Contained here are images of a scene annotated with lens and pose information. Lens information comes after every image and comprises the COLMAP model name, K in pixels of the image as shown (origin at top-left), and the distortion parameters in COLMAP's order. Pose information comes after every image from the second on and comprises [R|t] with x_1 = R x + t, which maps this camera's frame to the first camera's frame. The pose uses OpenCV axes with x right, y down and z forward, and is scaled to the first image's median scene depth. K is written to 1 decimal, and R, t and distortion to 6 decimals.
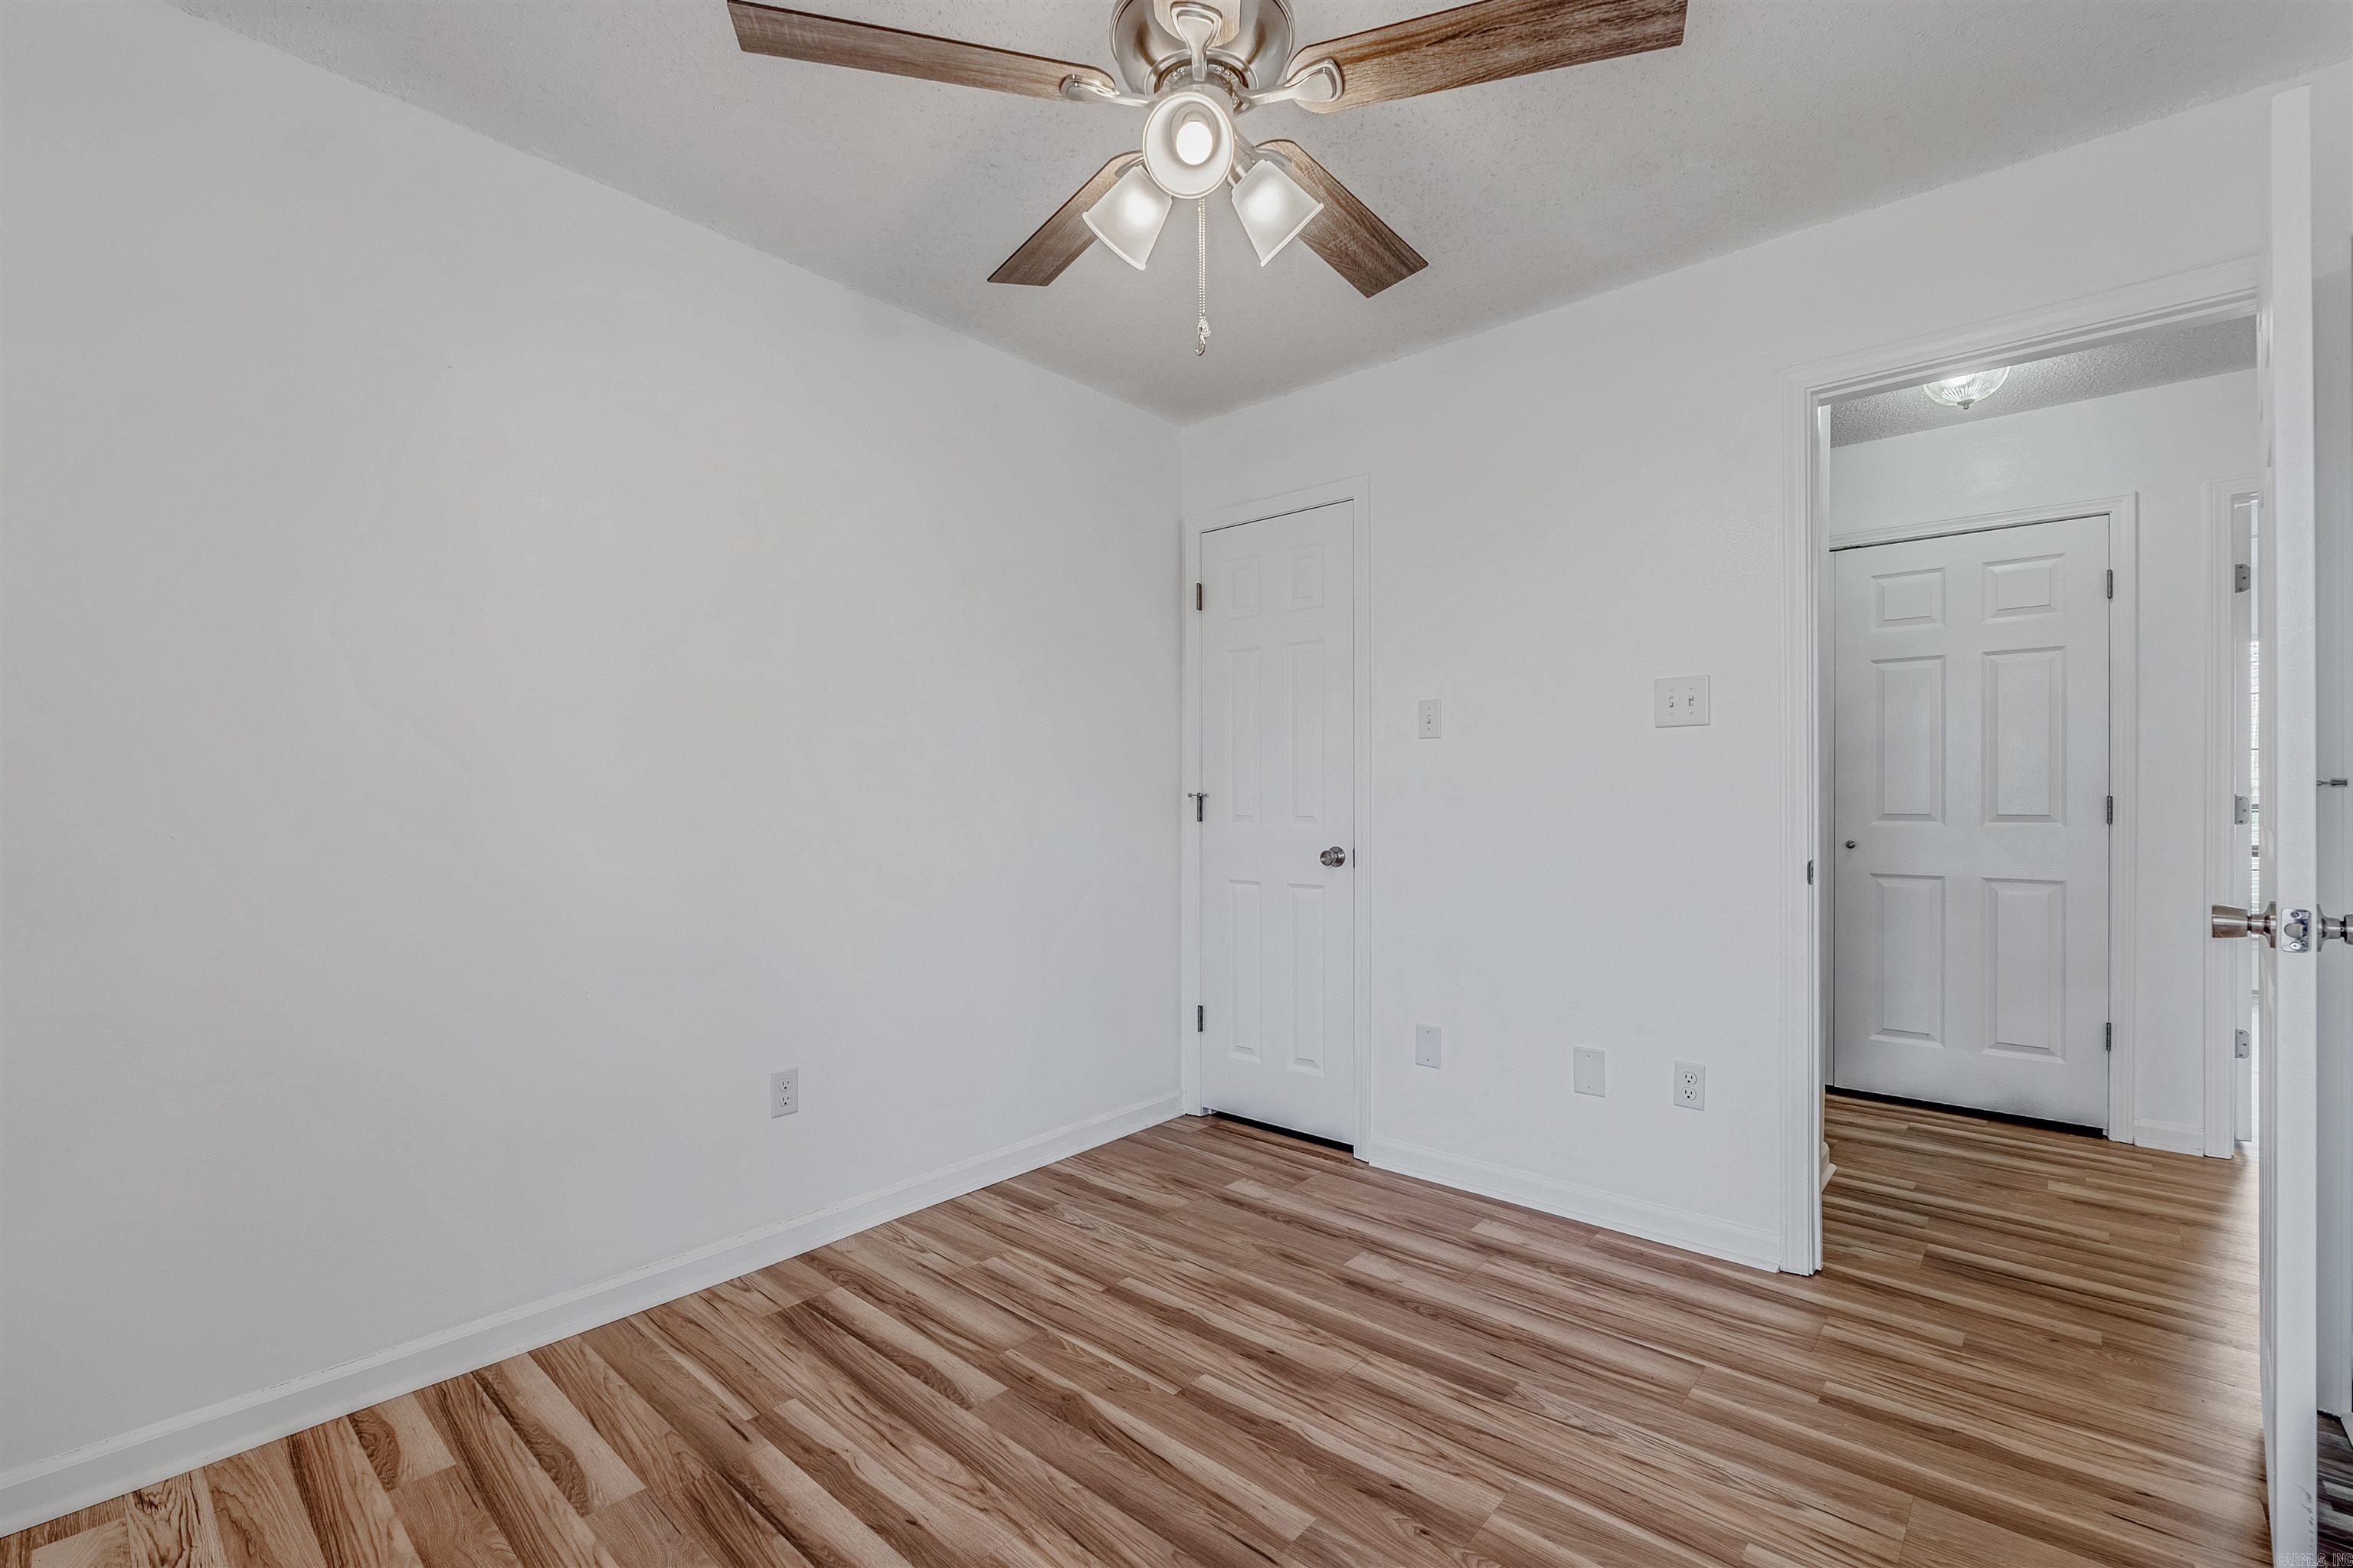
lens RADIAL K [[1020.3, 0, 1143.5], [0, 1020.3, 810.1], [0, 0, 1]] dist [-0.007020, 0.000353]
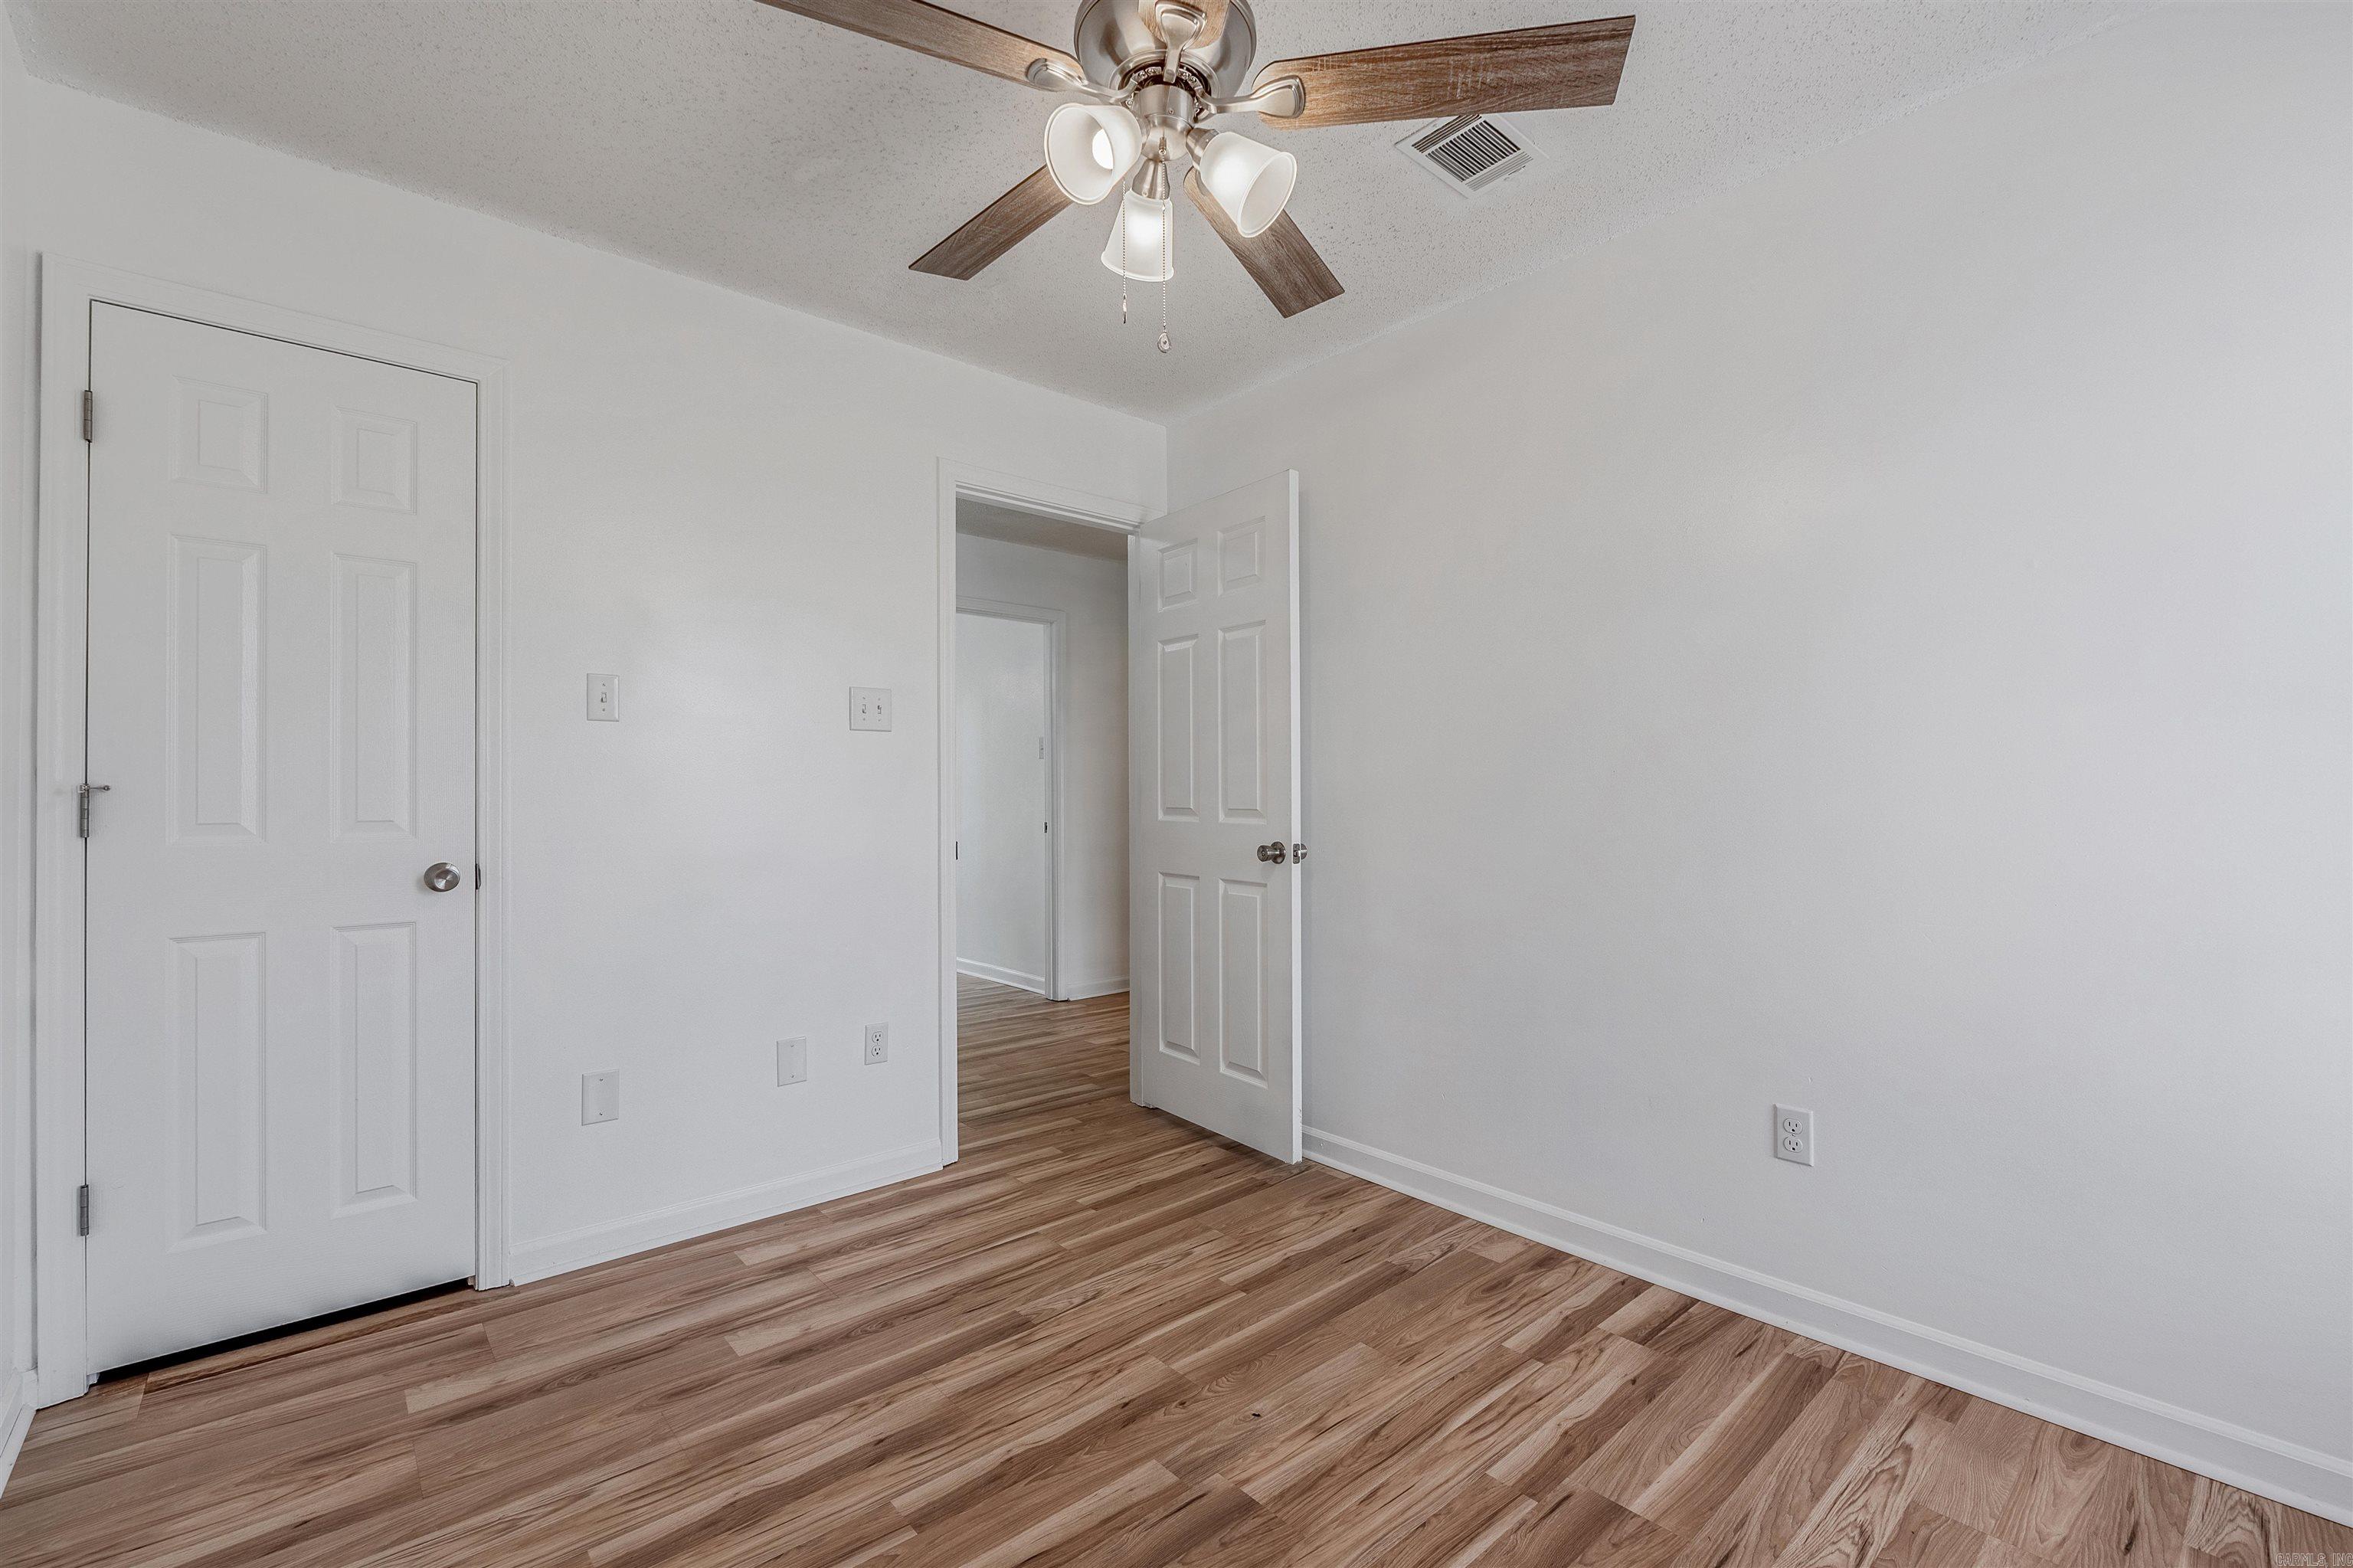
lens RADIAL K [[1020.3, 0, 1170.7], [0, 1020.3, 766.0], [0, 0, 1]] dist [-0.007020, 0.000353]
pose [[0.114078, 0.028172, 0.993072, -0.654630], [0.013672, 0.999459, -0.029924, -0.003462], [-0.993378, 0.016991, 0.113631, 0.603370]]
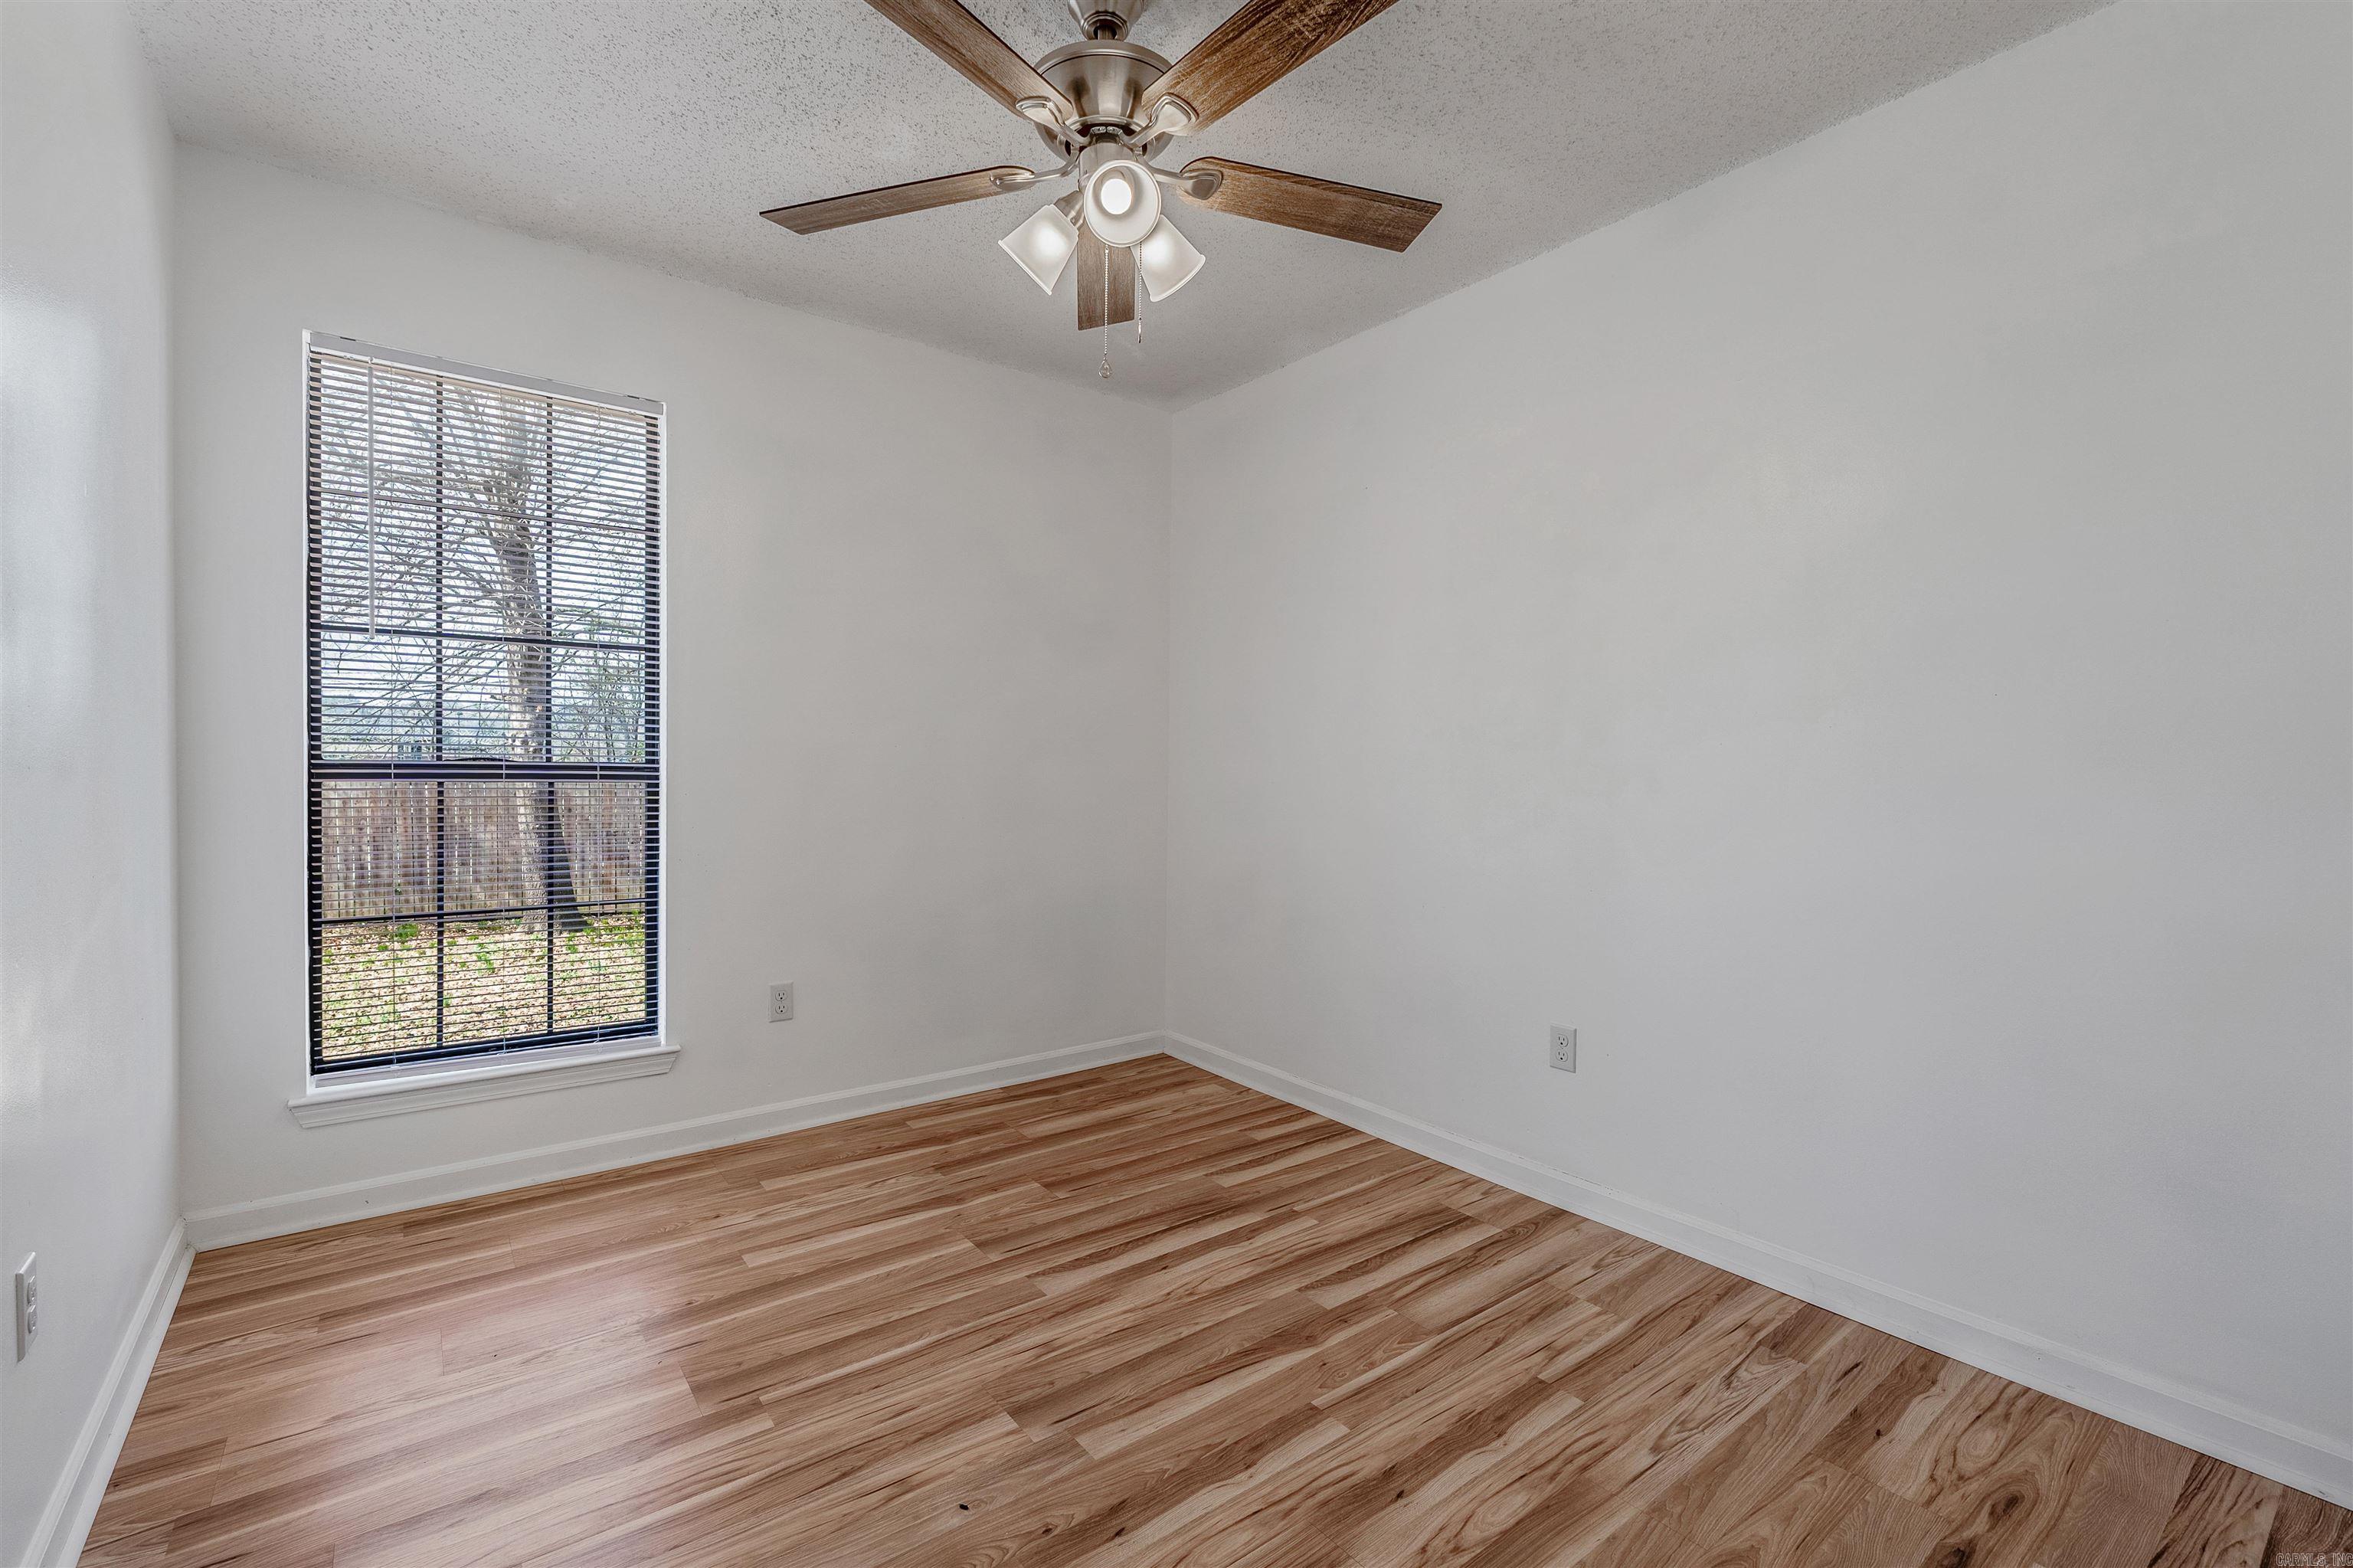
lens RADIAL K [[1020.3, 0, 1171.4], [0, 1020.3, 789.5], [0, 0, 1]] dist [-0.007020, 0.000353]
pose [[-0.175161, 0.028932, -0.984115, 0.816309], [-0.023716, 0.999154, 0.033595, -0.010270], [0.984254, 0.029224, -0.174326, 0.878558]]
